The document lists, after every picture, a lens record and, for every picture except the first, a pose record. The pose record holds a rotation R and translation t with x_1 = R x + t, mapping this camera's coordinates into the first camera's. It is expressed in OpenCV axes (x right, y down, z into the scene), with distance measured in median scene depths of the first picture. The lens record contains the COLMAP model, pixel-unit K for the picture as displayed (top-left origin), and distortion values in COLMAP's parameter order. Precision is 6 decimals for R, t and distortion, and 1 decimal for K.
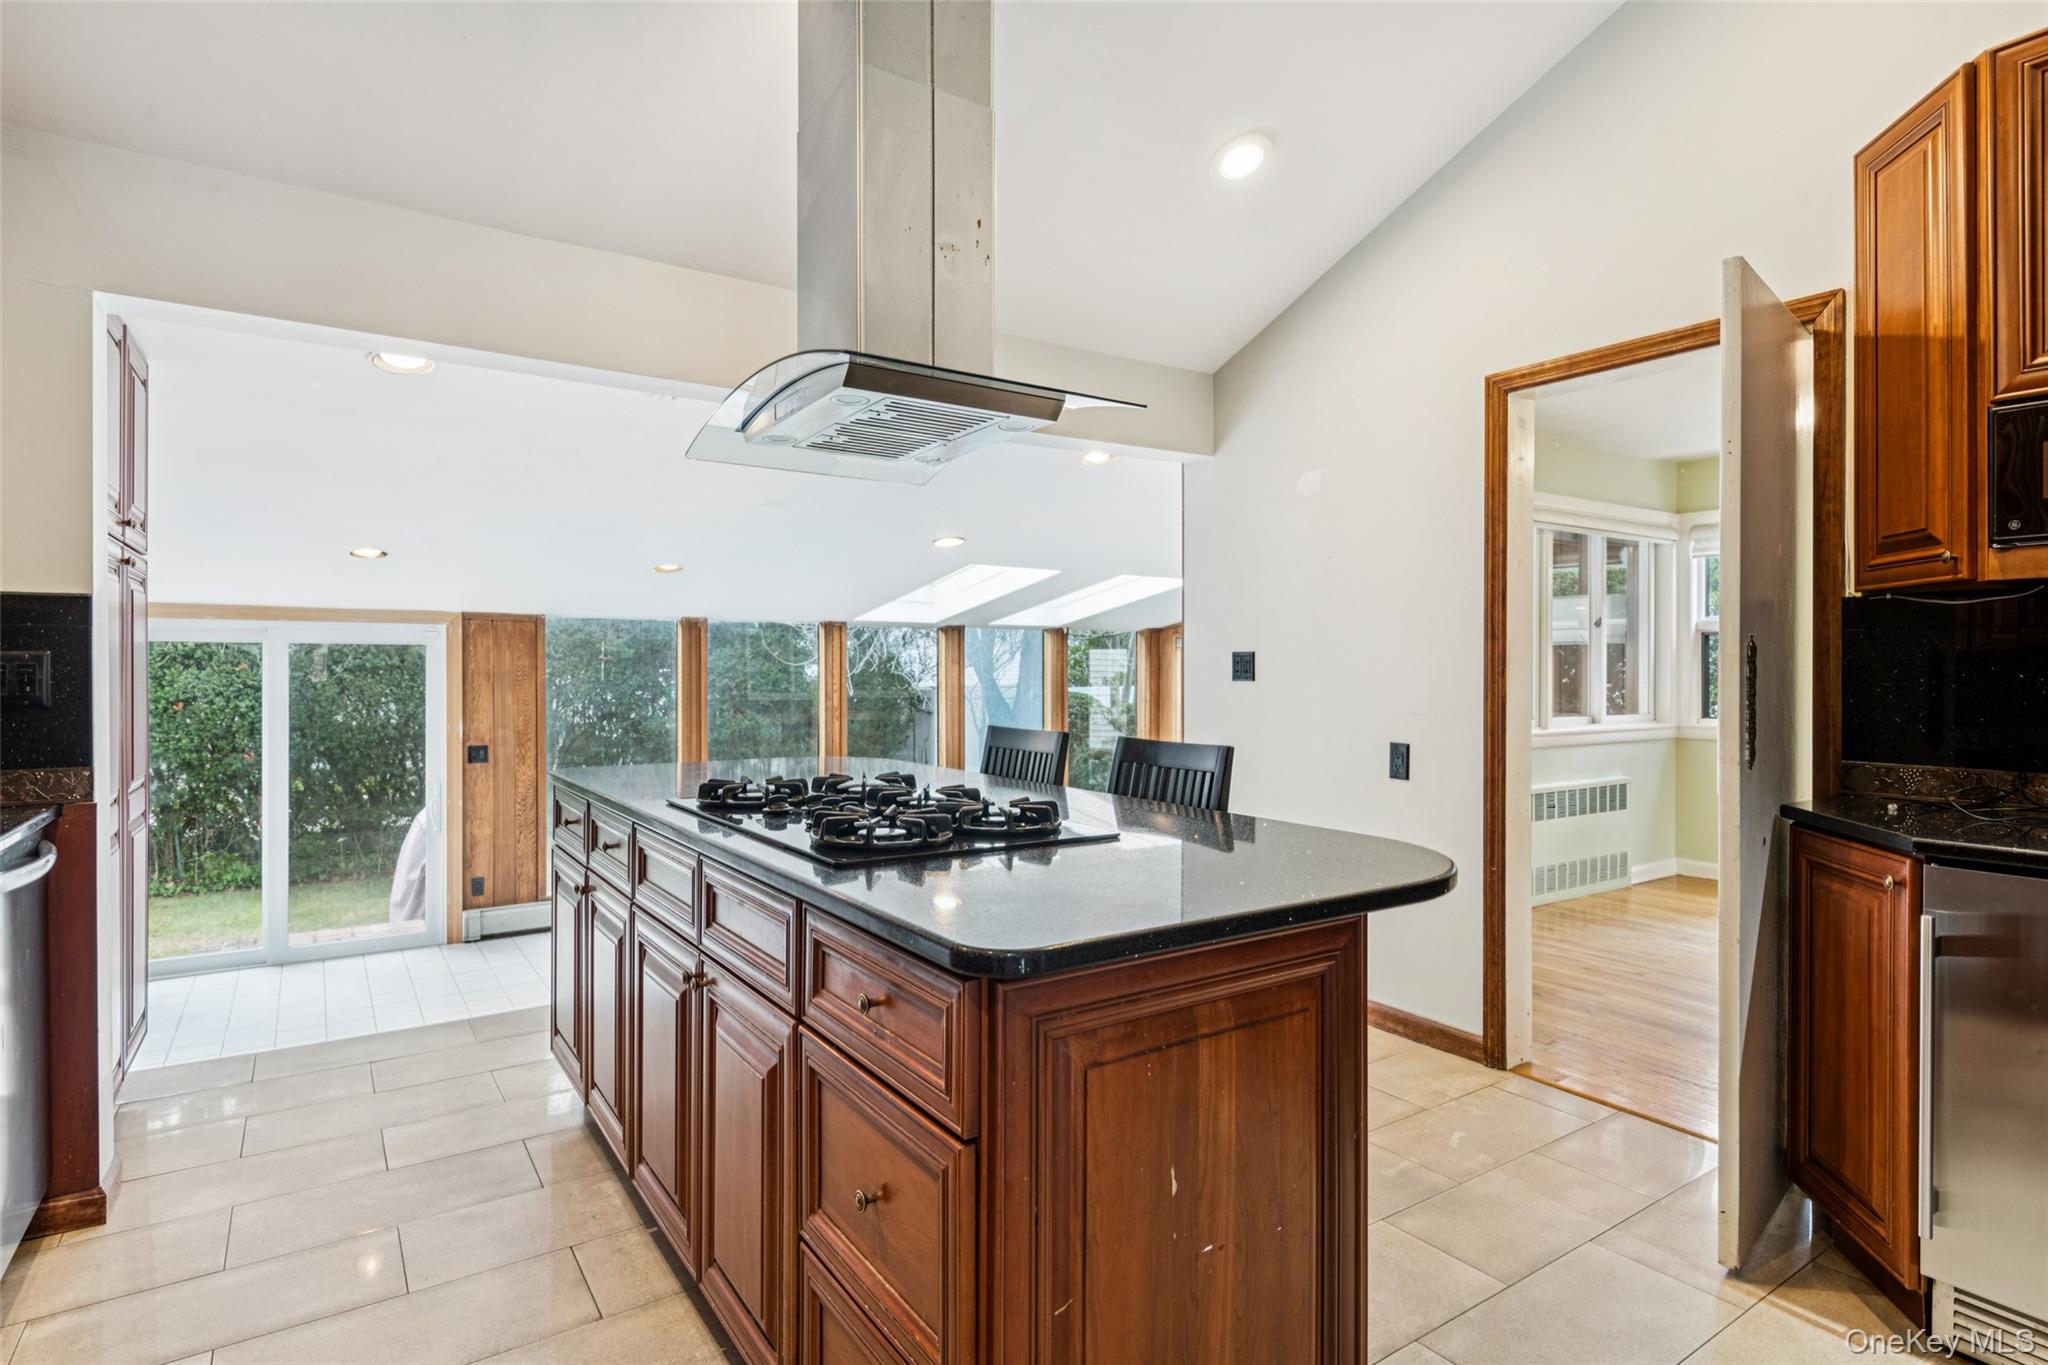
lens RADIAL K [[1079.5, 0, 1018.2], [0, 1079.5, 671.9], [0, 0, 1]] dist [0.017061, -0.011889]
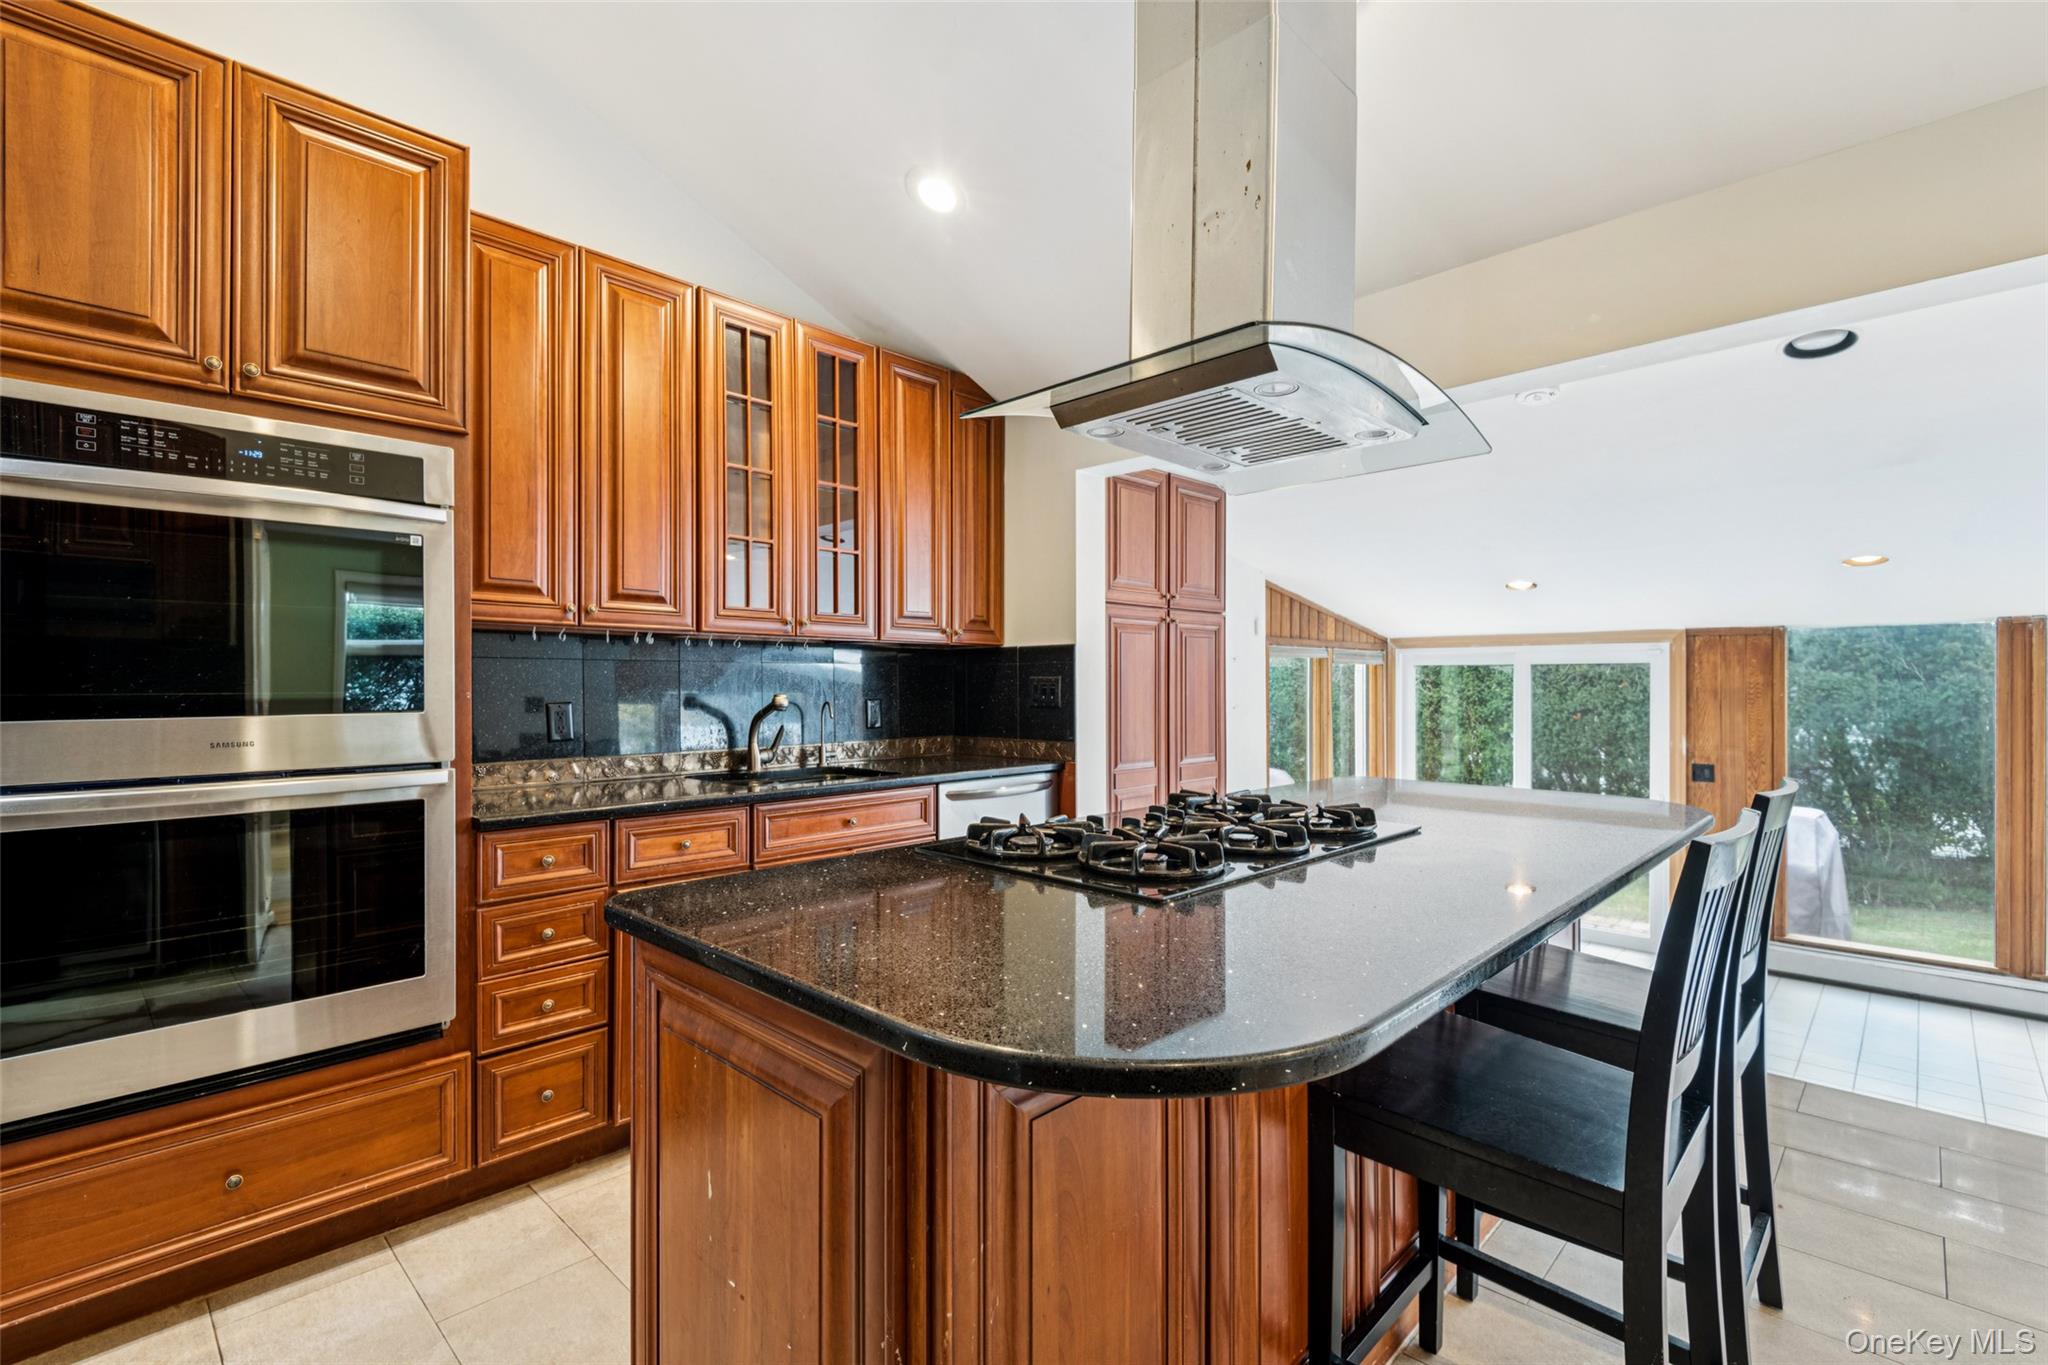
lens RADIAL K [[925.1, 0, 1015.0], [0, 925.1, 682.3], [0, 0, 1]] dist [0.017868, -0.006887]
pose [[0.167008, -0.004974, -0.985943, 0.228623], [-0.001937, 0.999984, -0.005373, -0.000392], [0.985954, 0.002807, 0.166996, 0.242887]]
